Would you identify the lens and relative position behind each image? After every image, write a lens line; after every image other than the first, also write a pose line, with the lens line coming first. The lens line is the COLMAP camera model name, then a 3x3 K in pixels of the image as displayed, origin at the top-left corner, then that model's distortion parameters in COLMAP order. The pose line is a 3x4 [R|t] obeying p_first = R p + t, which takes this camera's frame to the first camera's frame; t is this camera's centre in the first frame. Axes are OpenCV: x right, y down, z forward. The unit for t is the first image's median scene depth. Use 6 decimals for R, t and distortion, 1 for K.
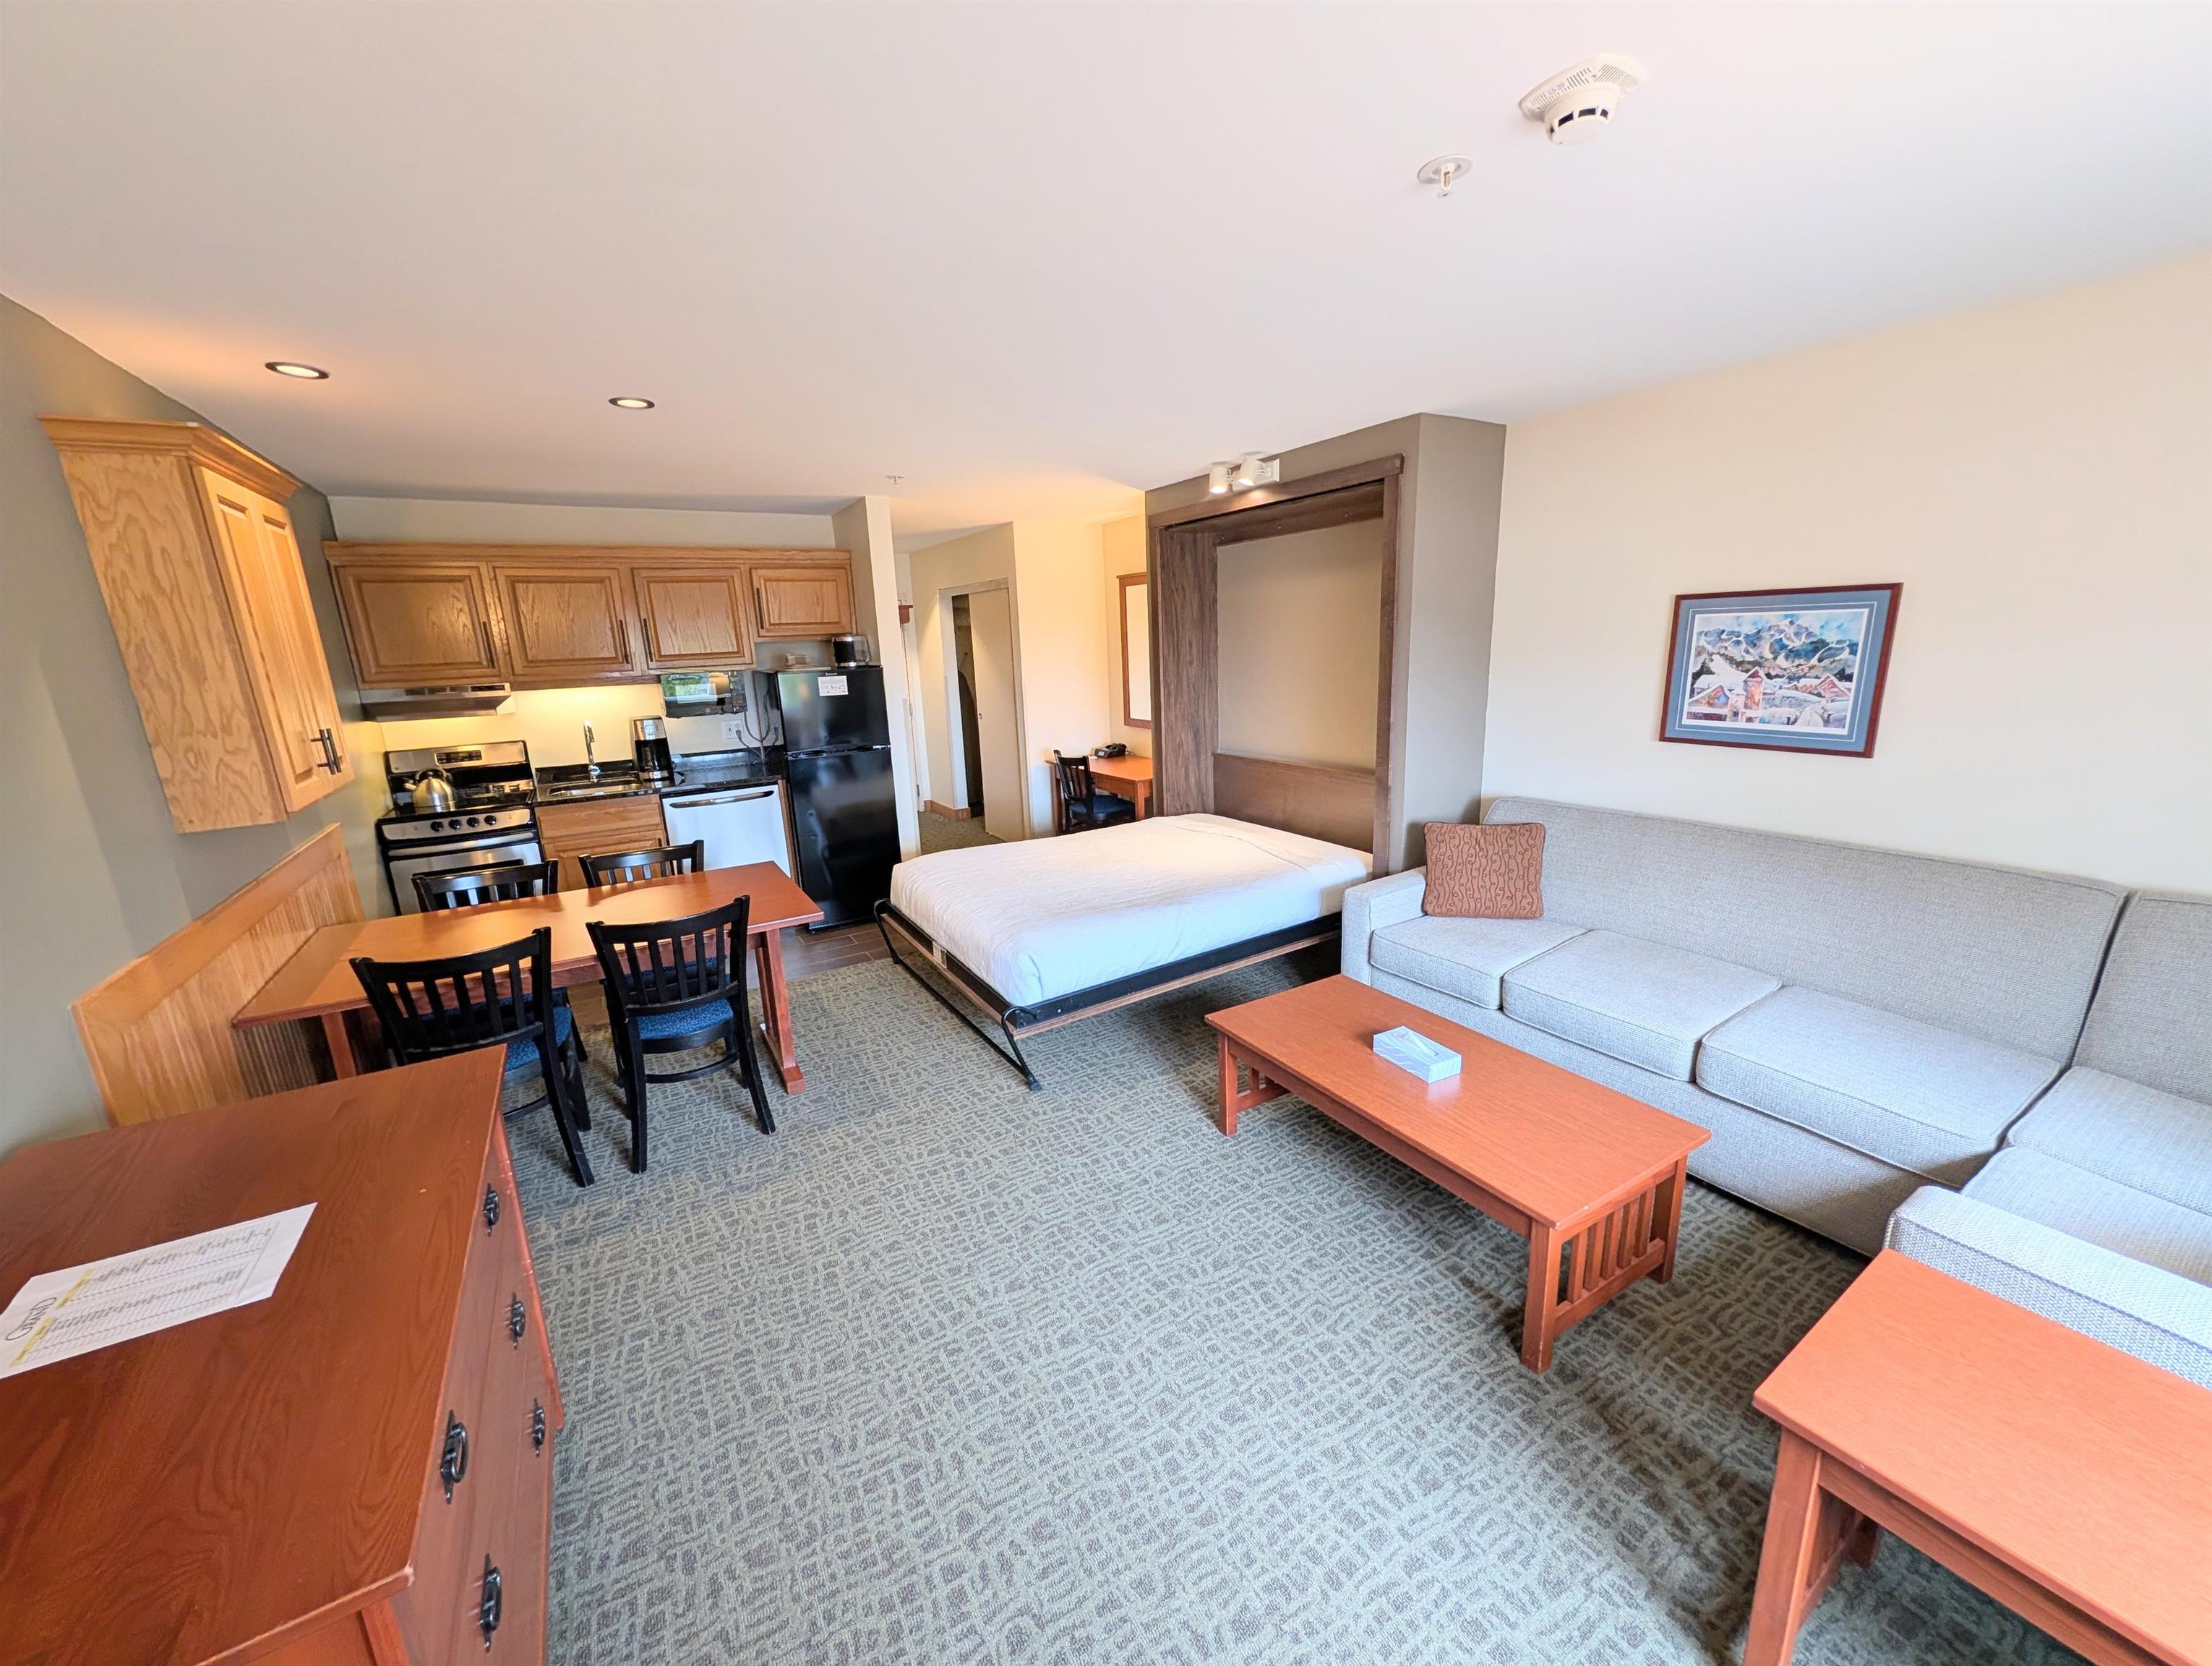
lens RADIAL K [[839.1, 0, 1105.2], [0, 839.1, 839.4], [0, 0, 1]] dist [-0.005437, 0.001555]
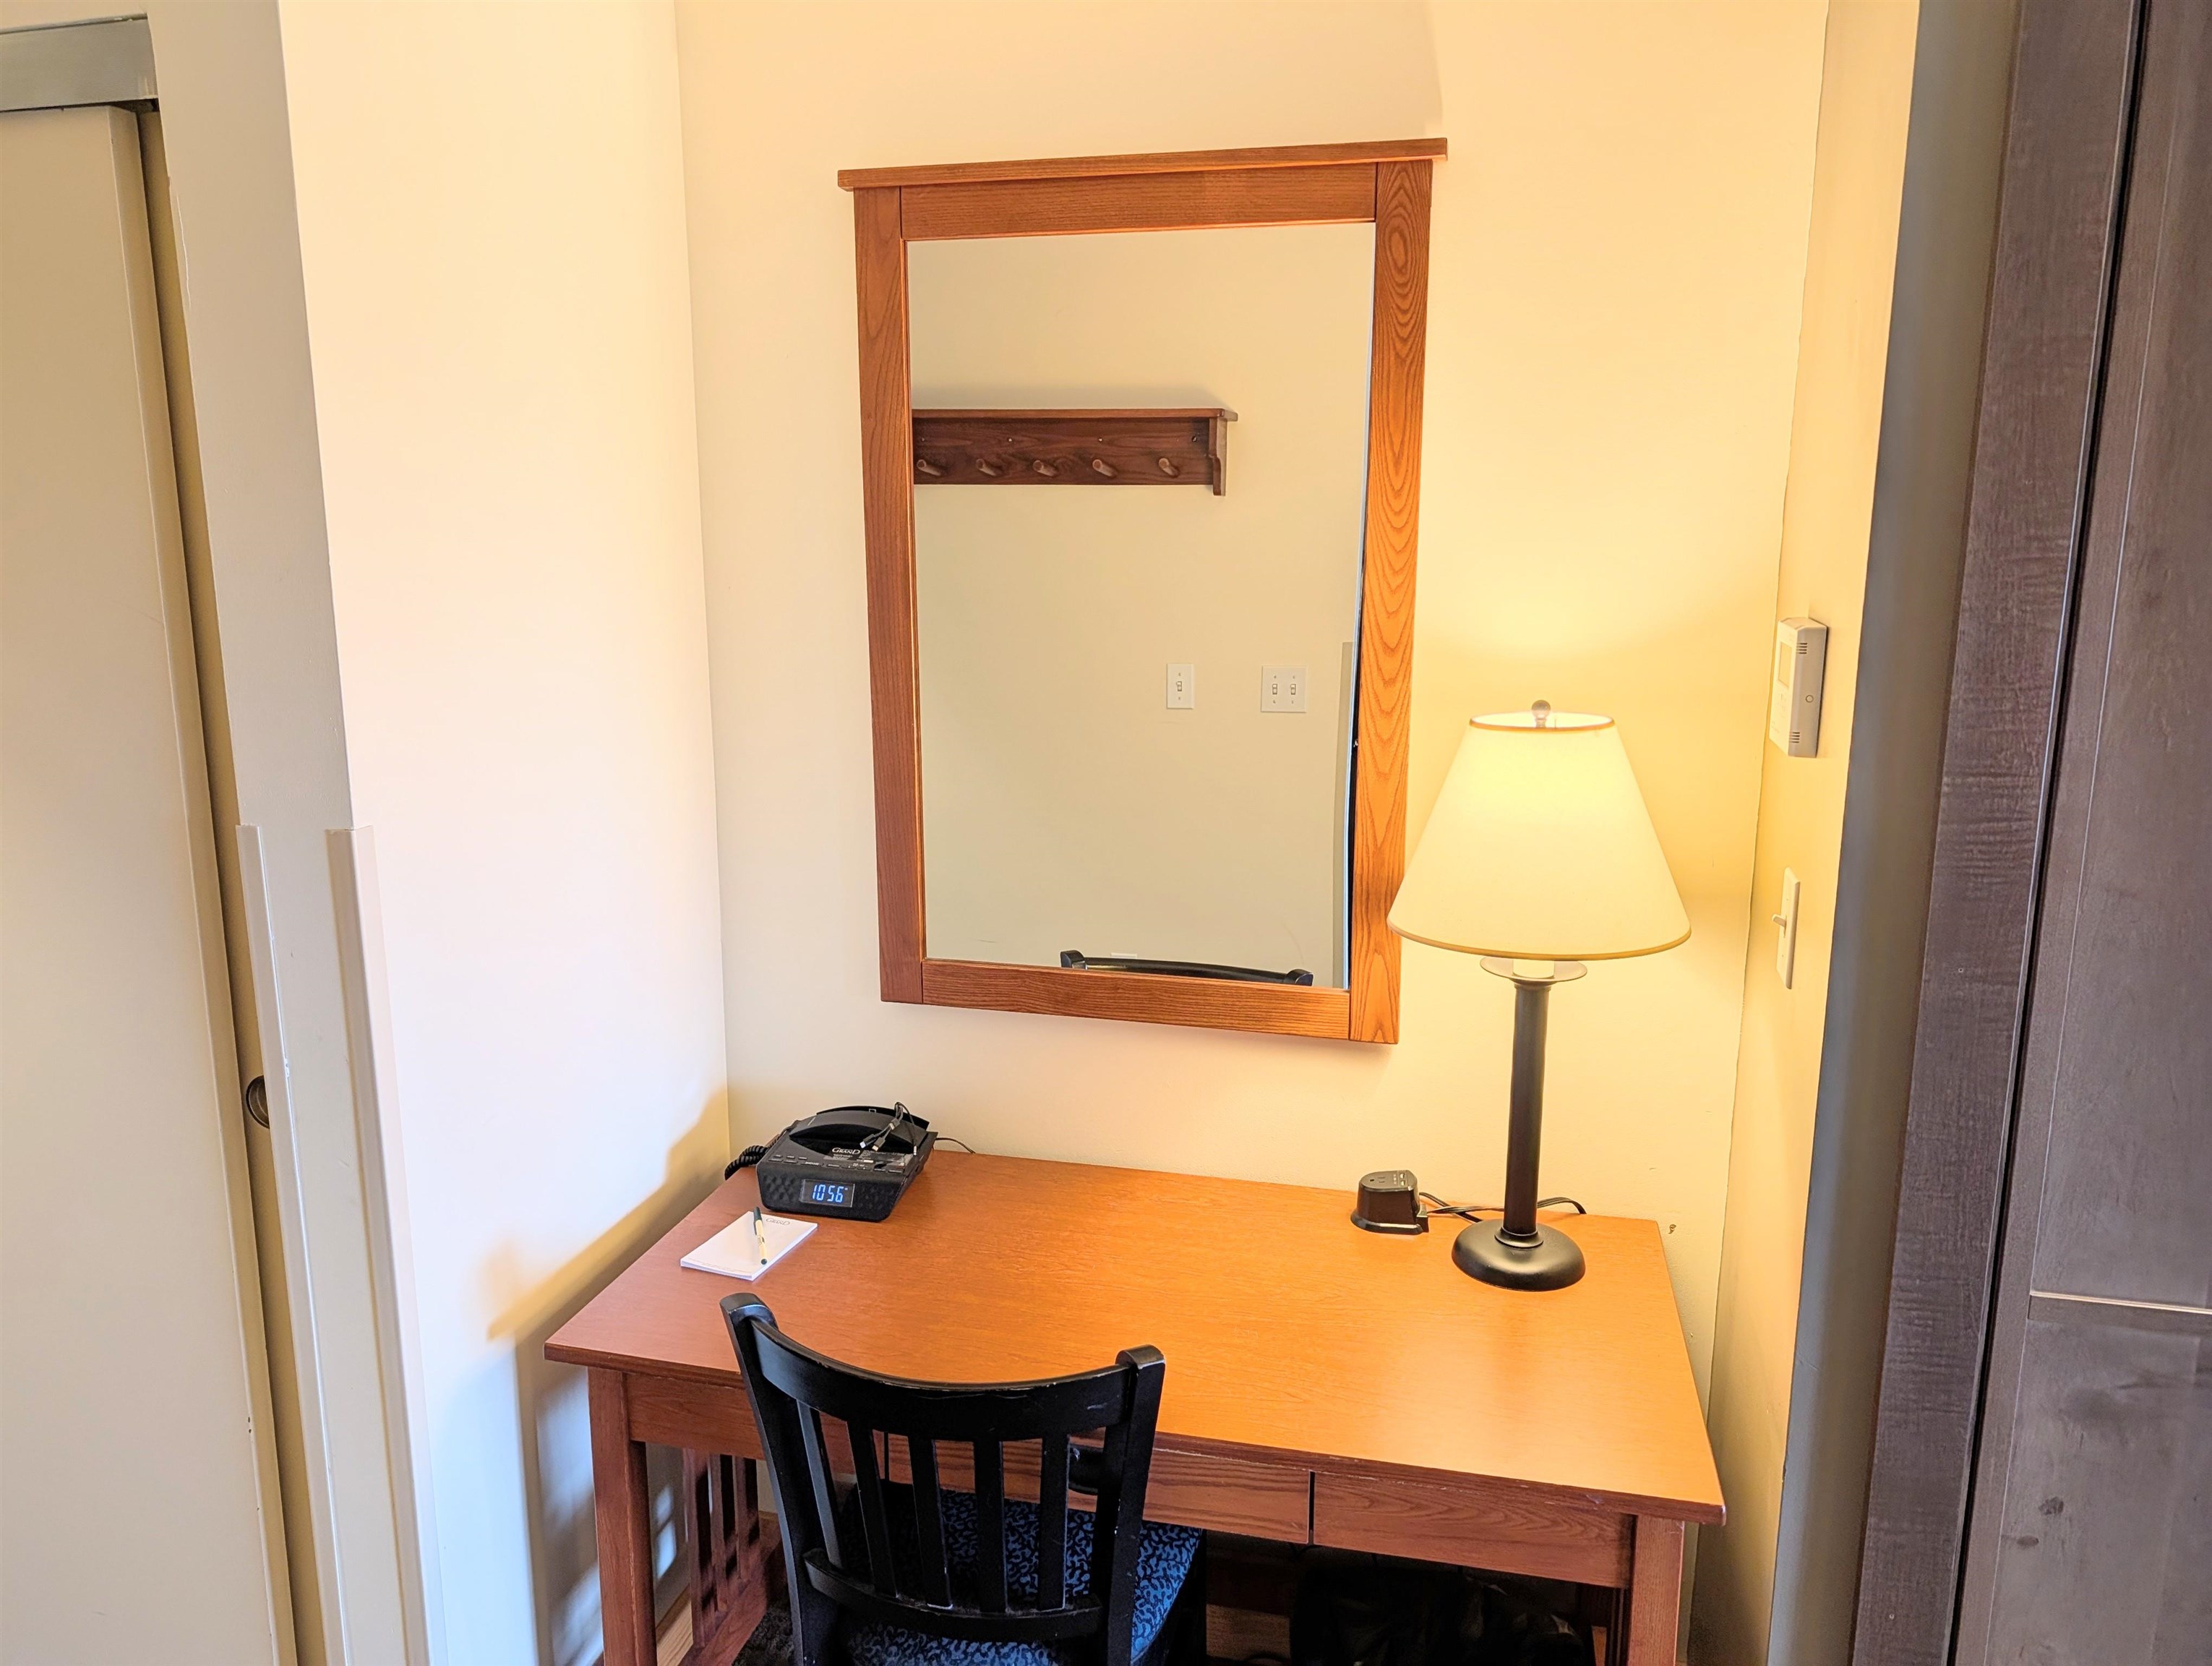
lens RADIAL K [[1593.3, 0, 1089.2], [0, 1593.3, 835.0], [0, 0, 1]] dist [0.022489, -0.022170]
pose [[0.715561, -0.102476, 0.690993, -0.417640], [0.141130, 0.989991, 0.000670, -0.379293], [-0.684145, 0.097040, 0.722861, 1.629227]]
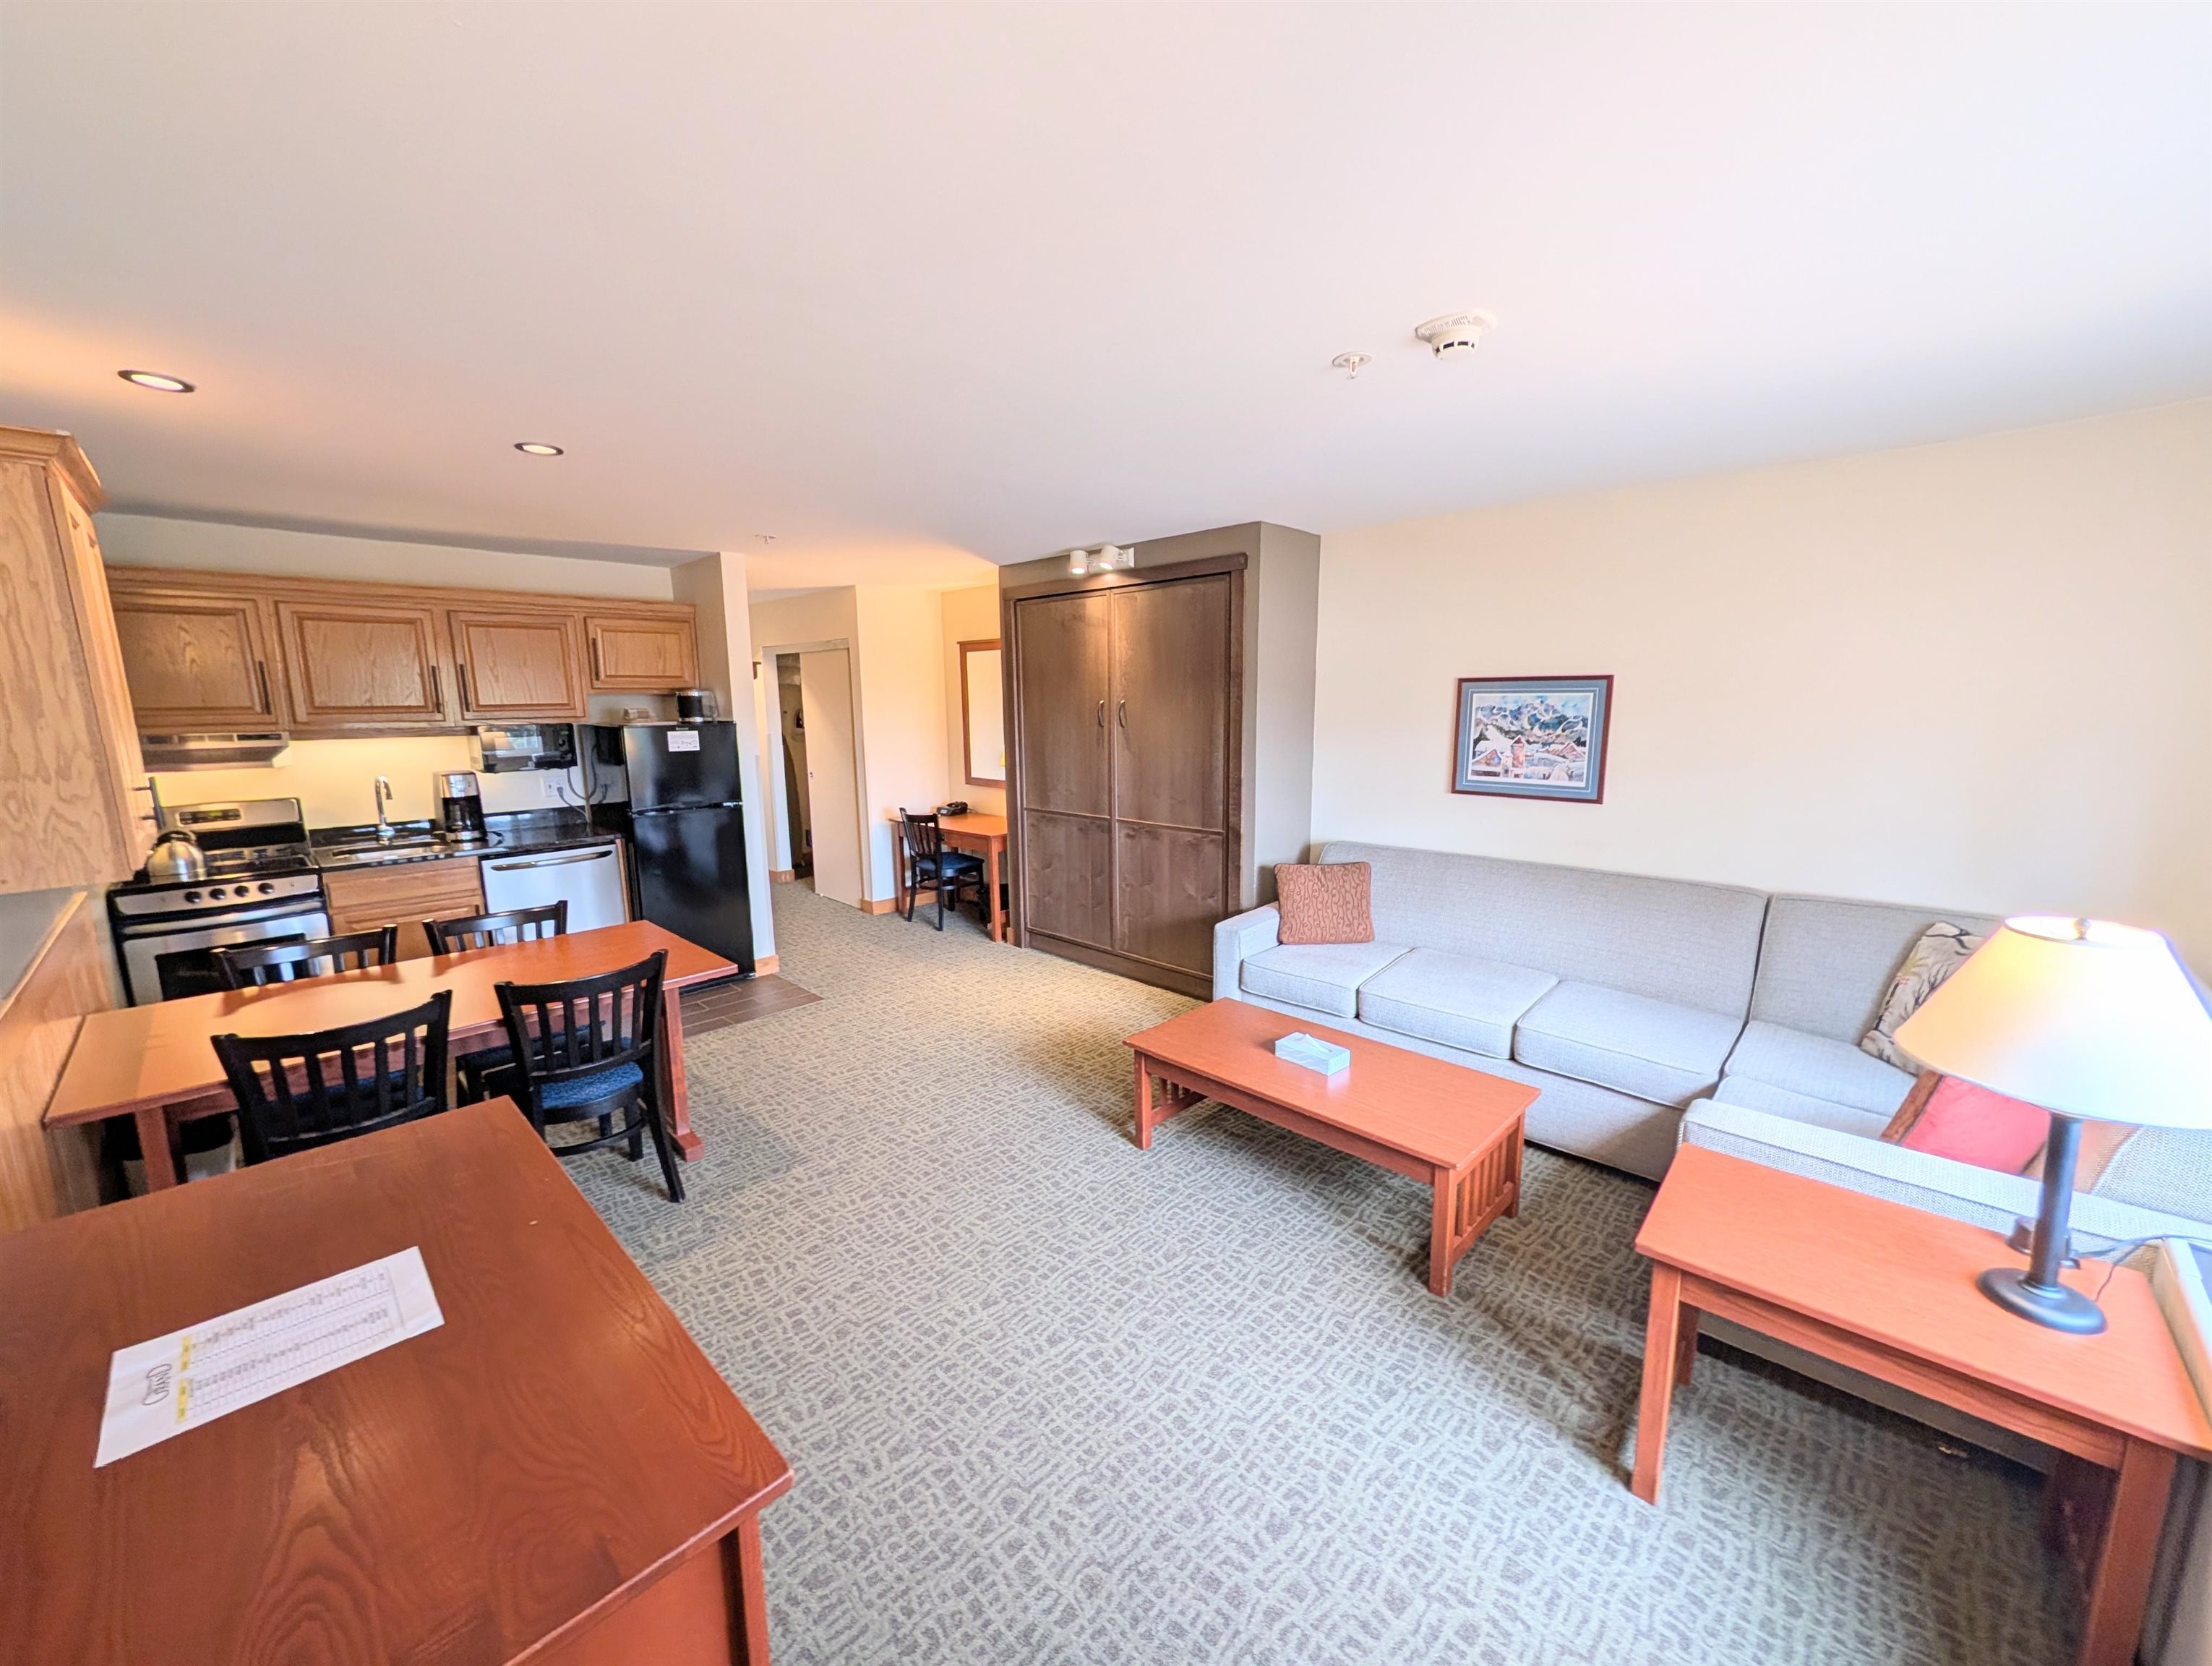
lens RADIAL K [[839.1, 0, 1100.9], [0, 839.1, 842.4], [0, 0, 1]] dist [-0.005437, 0.001555]
pose [[0.967511, -0.015058, 0.252379, -0.176570], [0.033371, 0.997097, -0.068439, 0.025725], [-0.250616, 0.074637, 0.965205, -0.072379]]
